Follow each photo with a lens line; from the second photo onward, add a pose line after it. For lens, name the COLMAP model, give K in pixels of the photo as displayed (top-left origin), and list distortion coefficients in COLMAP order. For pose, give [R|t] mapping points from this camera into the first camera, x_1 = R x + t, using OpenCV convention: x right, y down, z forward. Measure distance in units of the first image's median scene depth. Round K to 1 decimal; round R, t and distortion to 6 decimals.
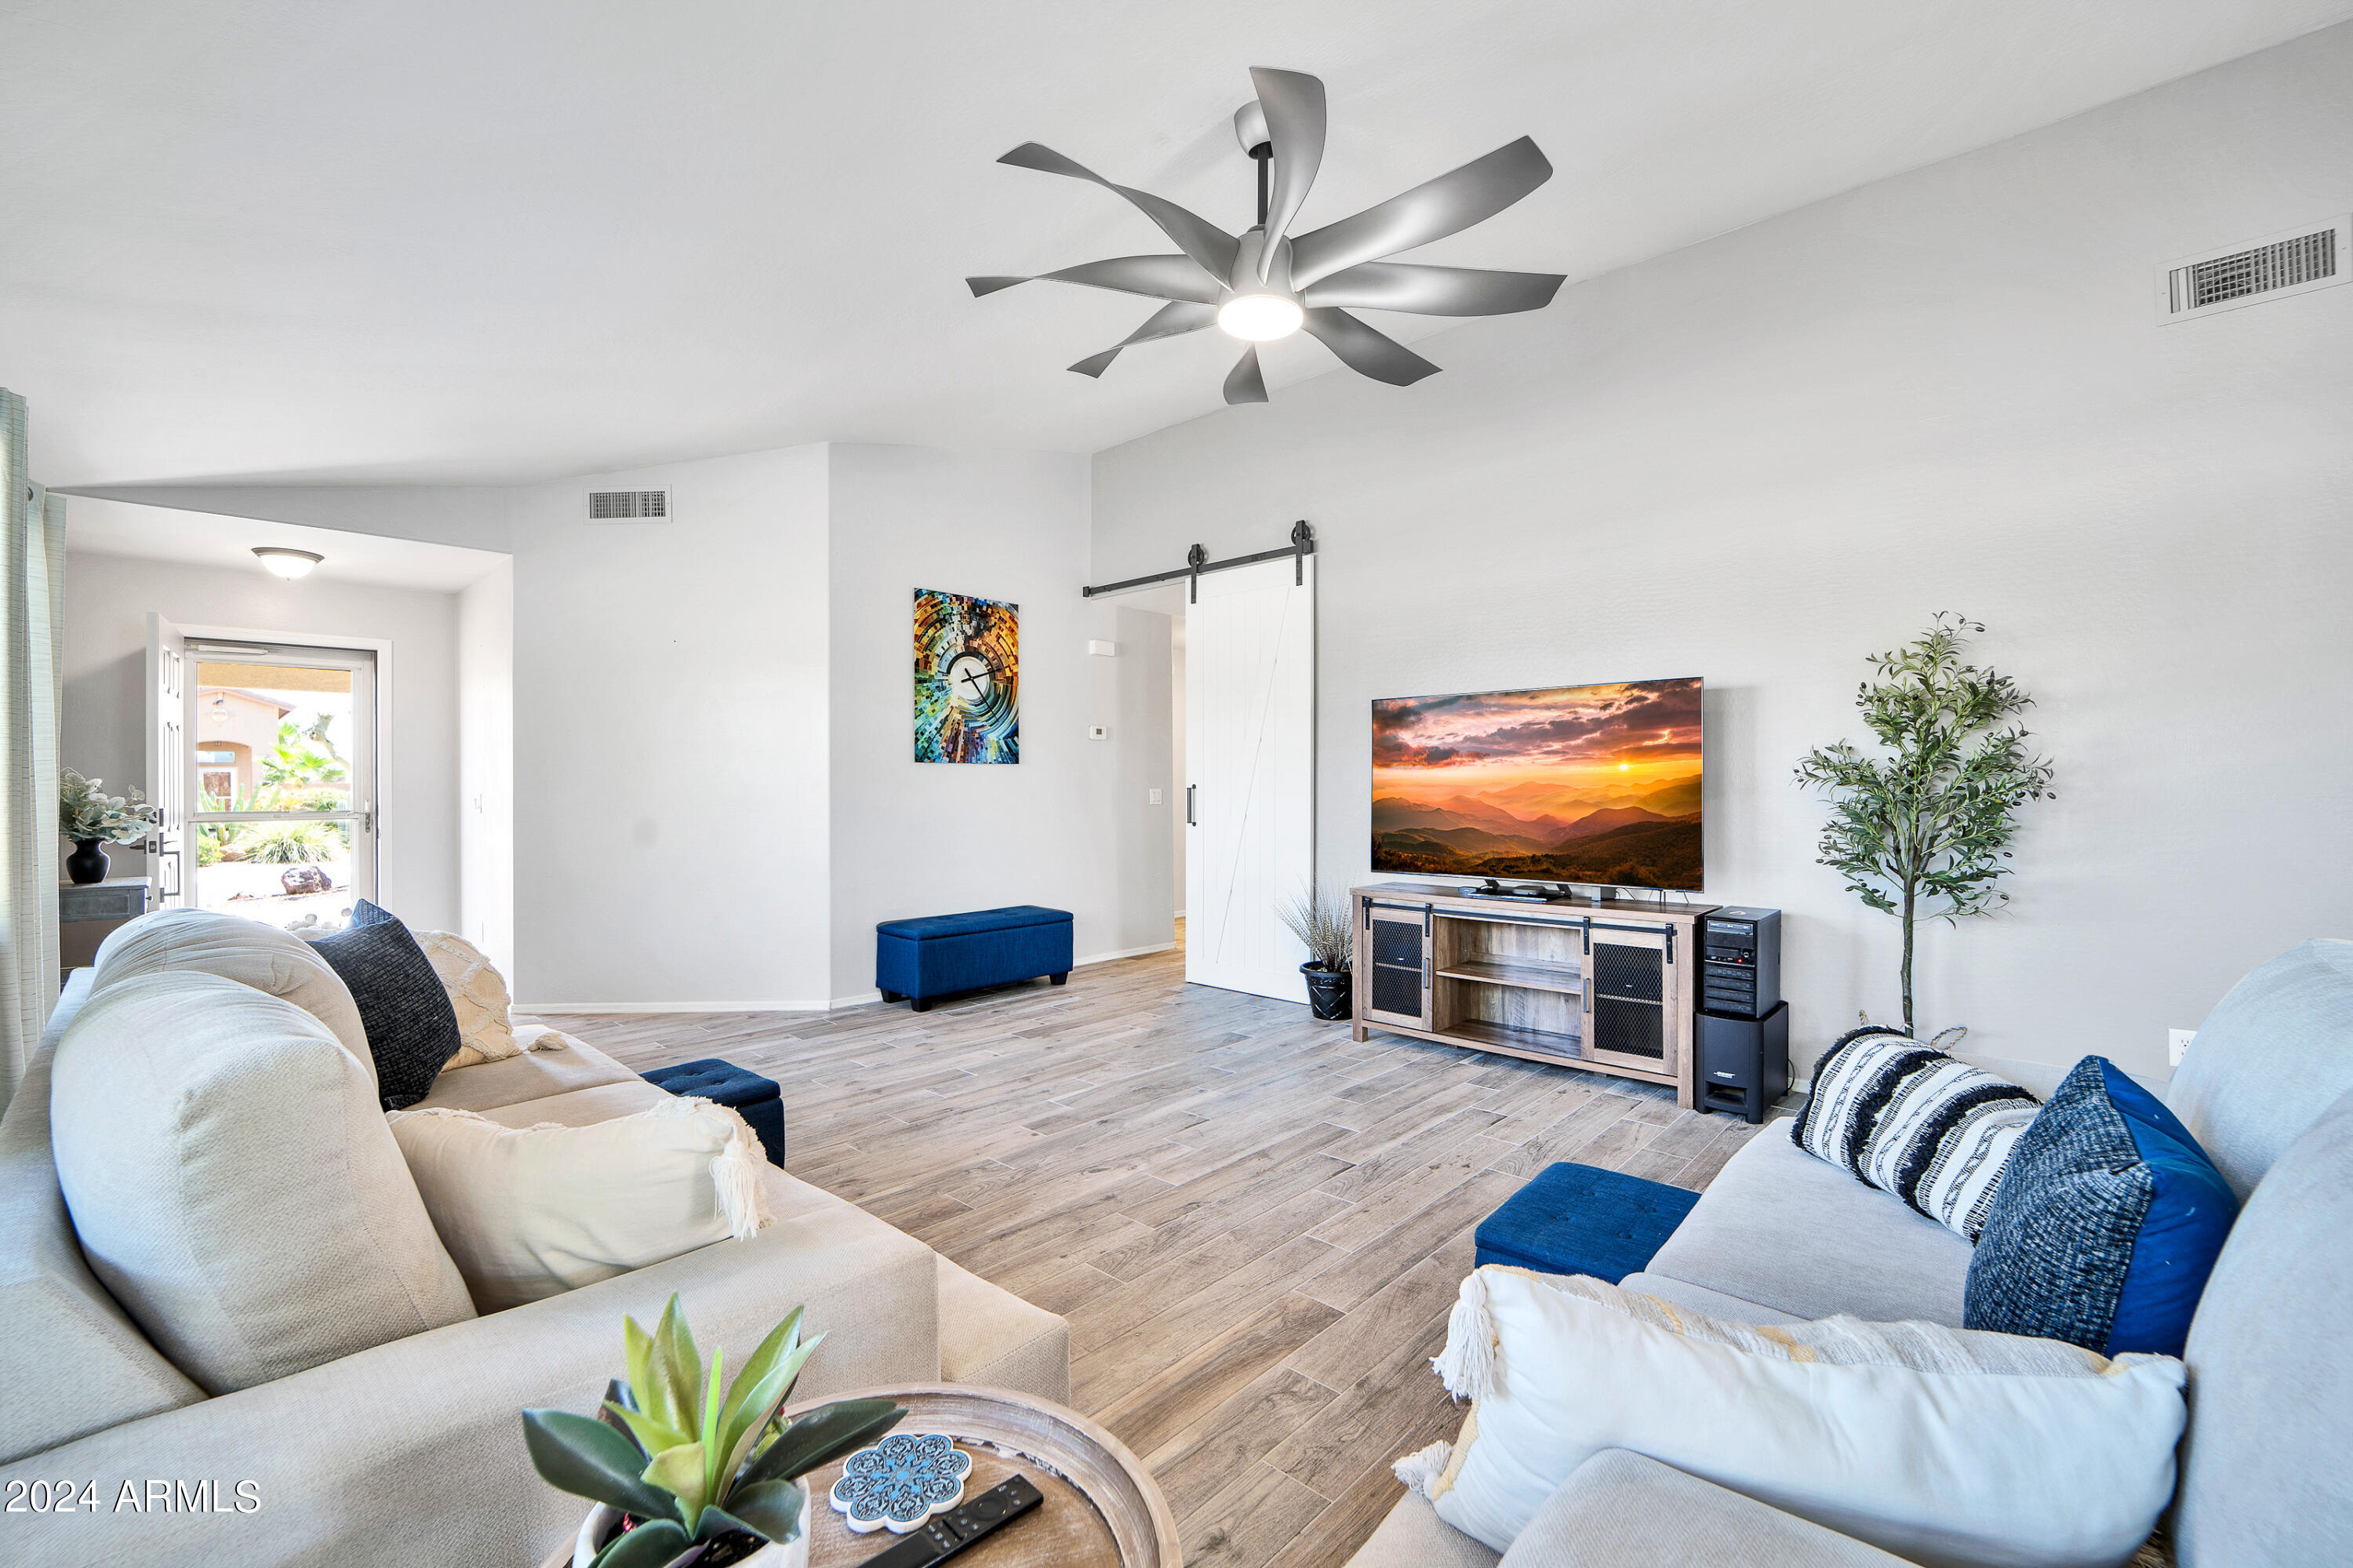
lens RADIAL K [[969.7, 0, 1181.8], [0, 969.7, 783.7], [0, 0, 1]] dist [-0.023322, 0.000906]
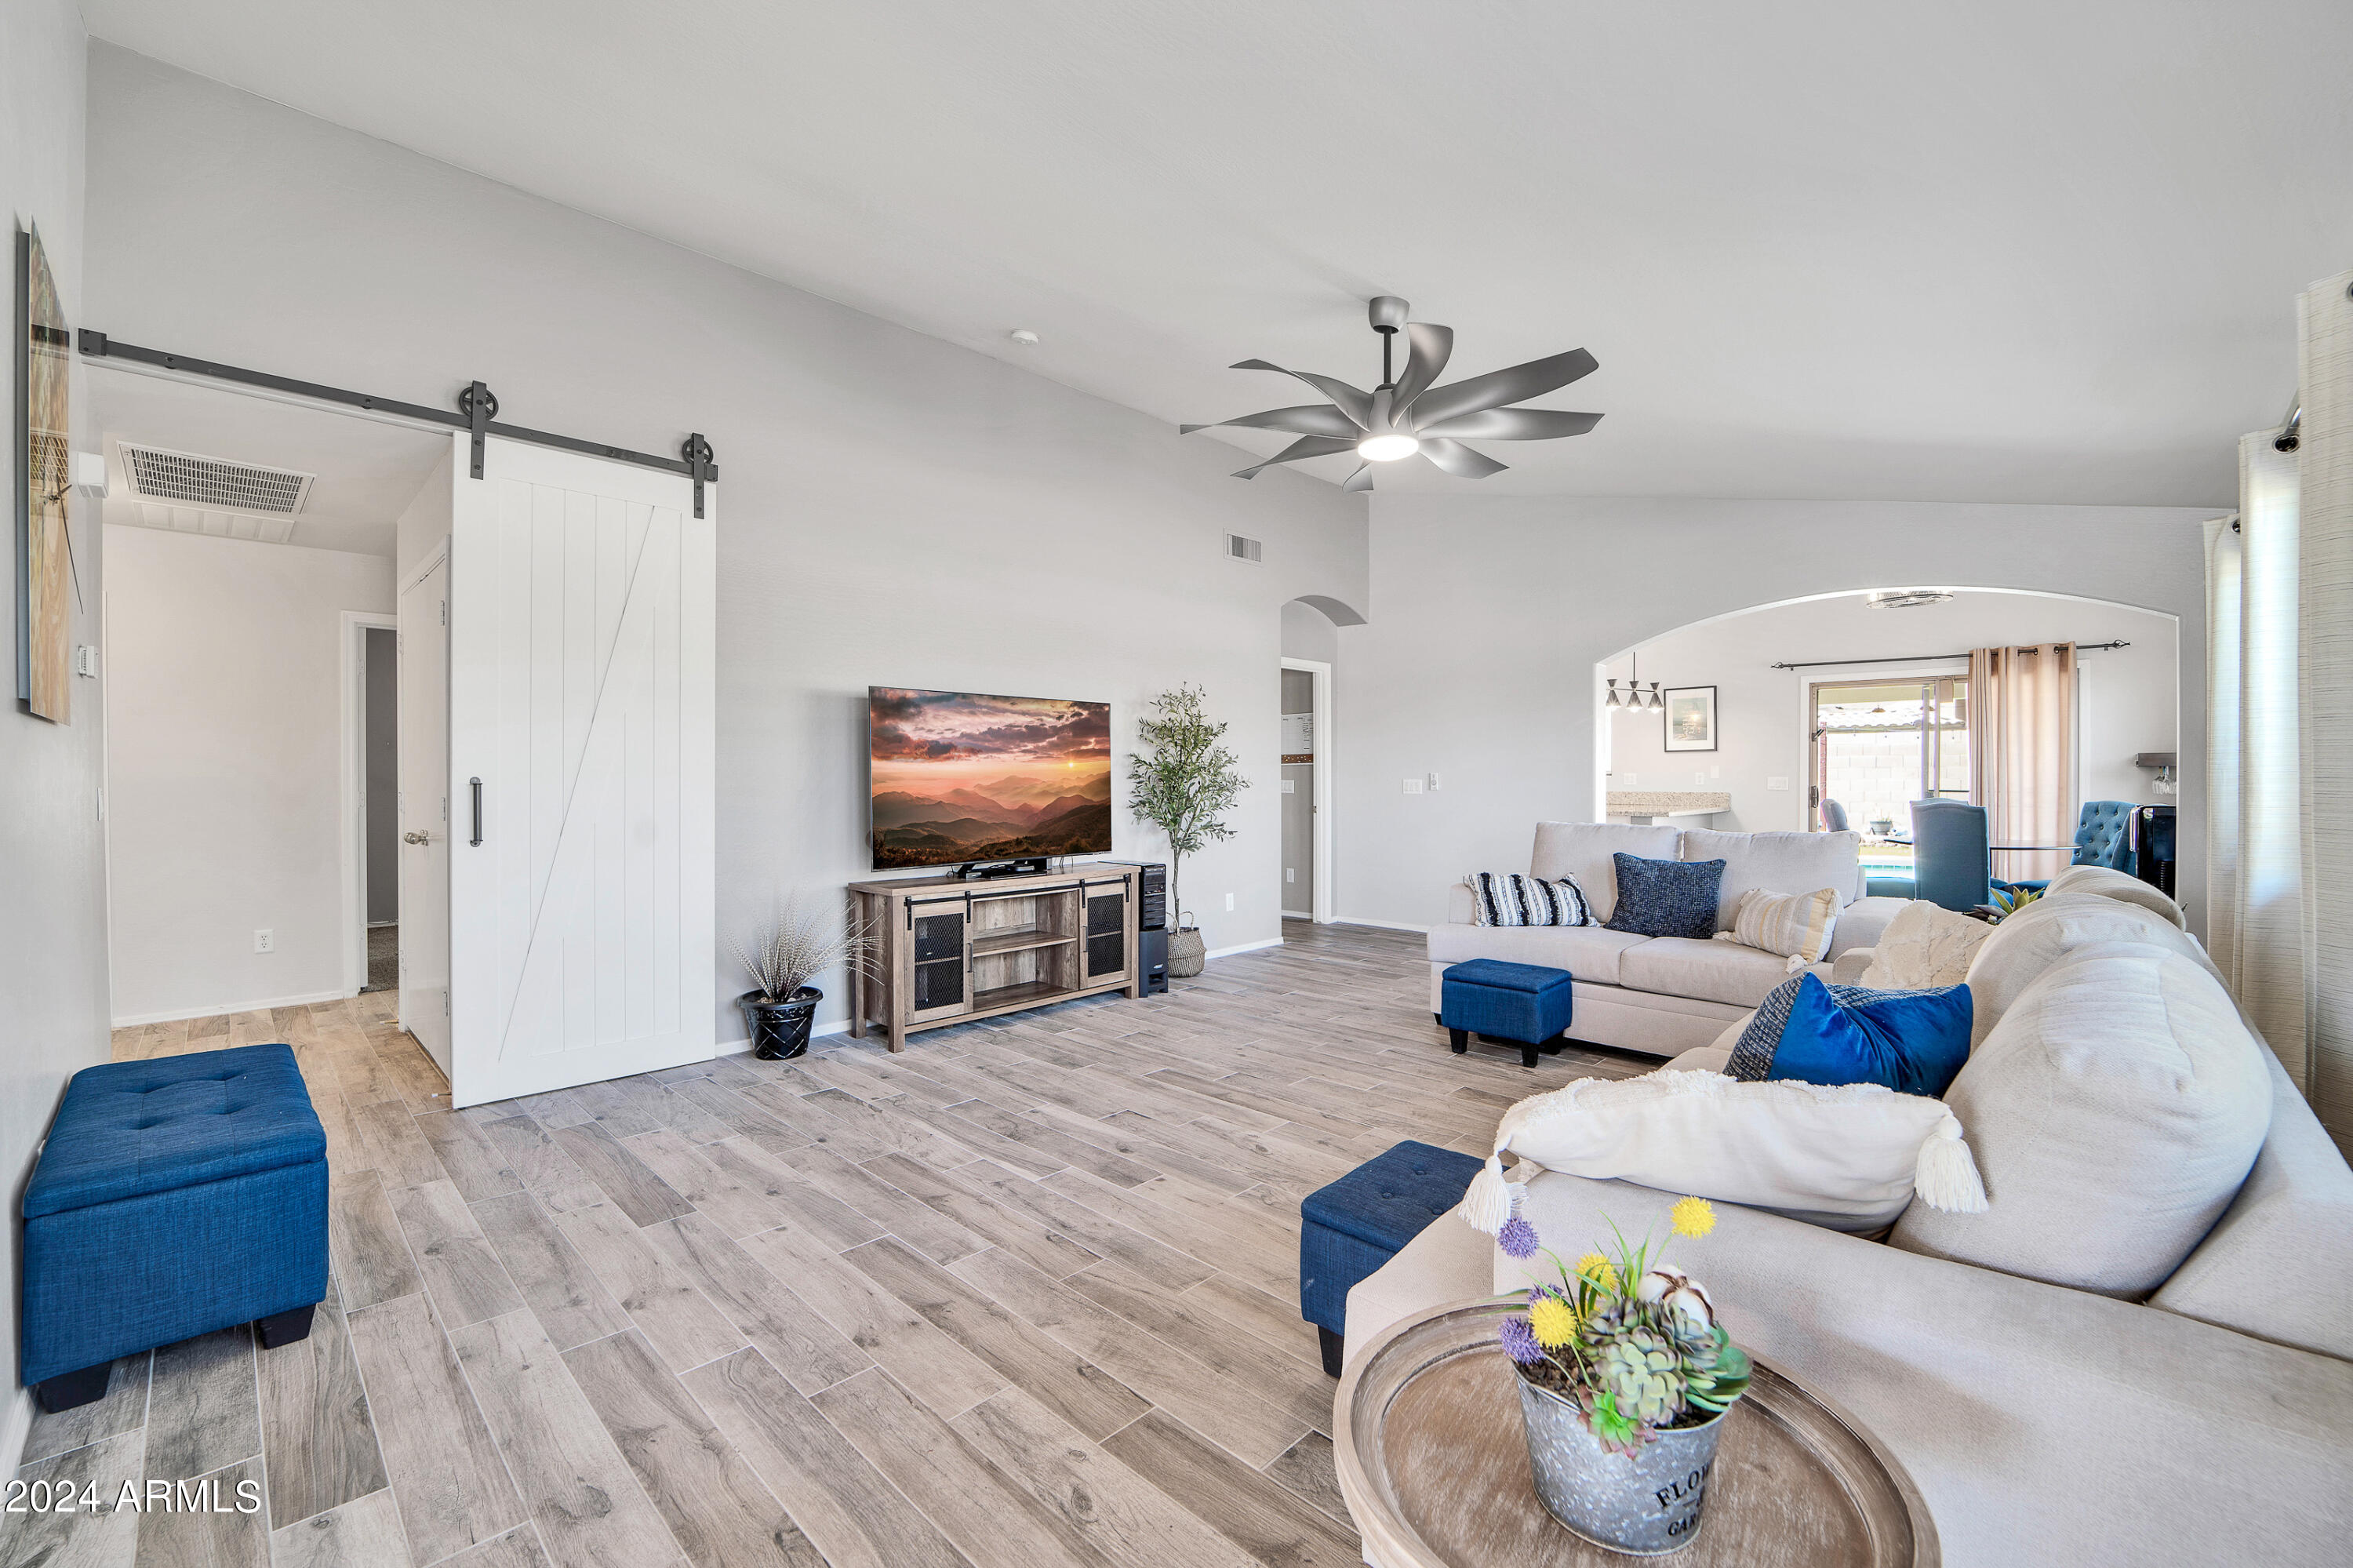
lens RADIAL K [[969.7, 0, 1185.9], [0, 969.7, 786.2], [0, 0, 1]] dist [-0.023322, 0.000906]
pose [[0.016745, -0.006314, 0.999840, -0.817681], [0.000488, 0.999980, 0.006307, 0.003628], [-0.999860, 0.000383, 0.016747, 0.774465]]
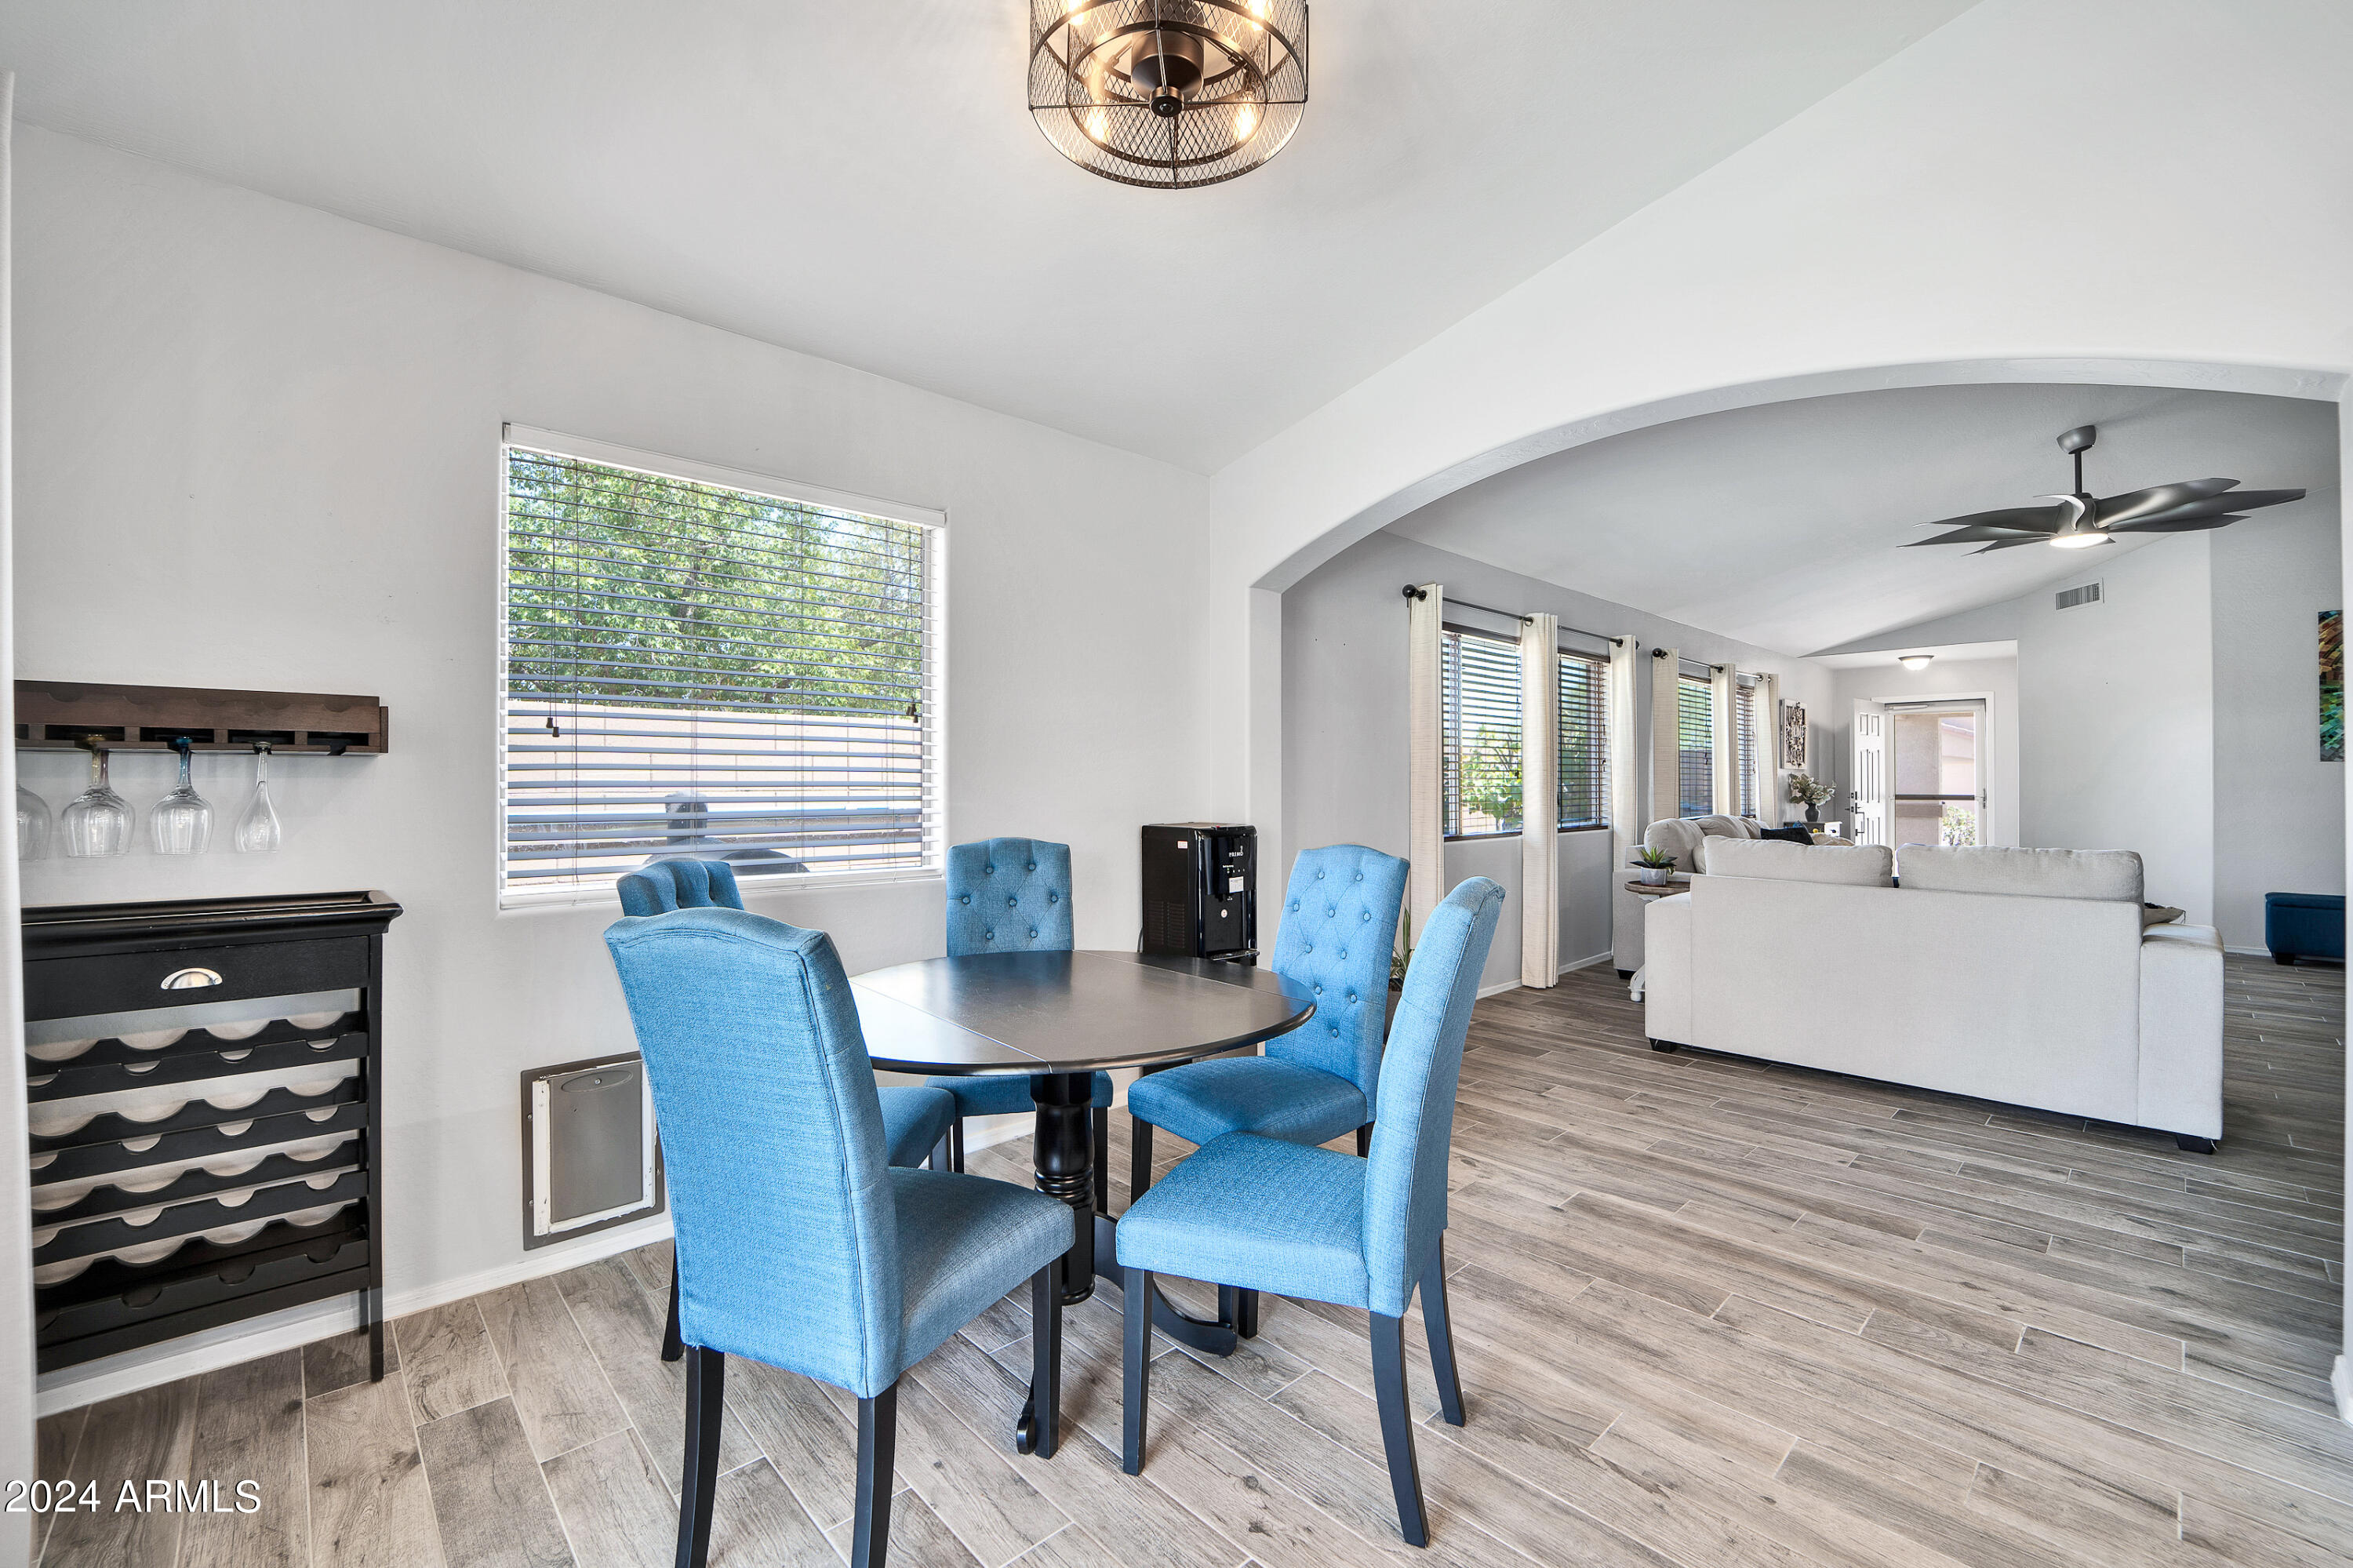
lens RADIAL K [[969.7, 0, 1191.2], [0, 969.7, 776.2], [0, 0, 1]] dist [-0.023322, 0.000906]
pose [[-0.056047, -0.001270, -0.998427, 1.251648], [-0.000224, 0.999999, -0.001259, -0.003654], [0.998428, 0.000153, -0.056047, -0.399154]]
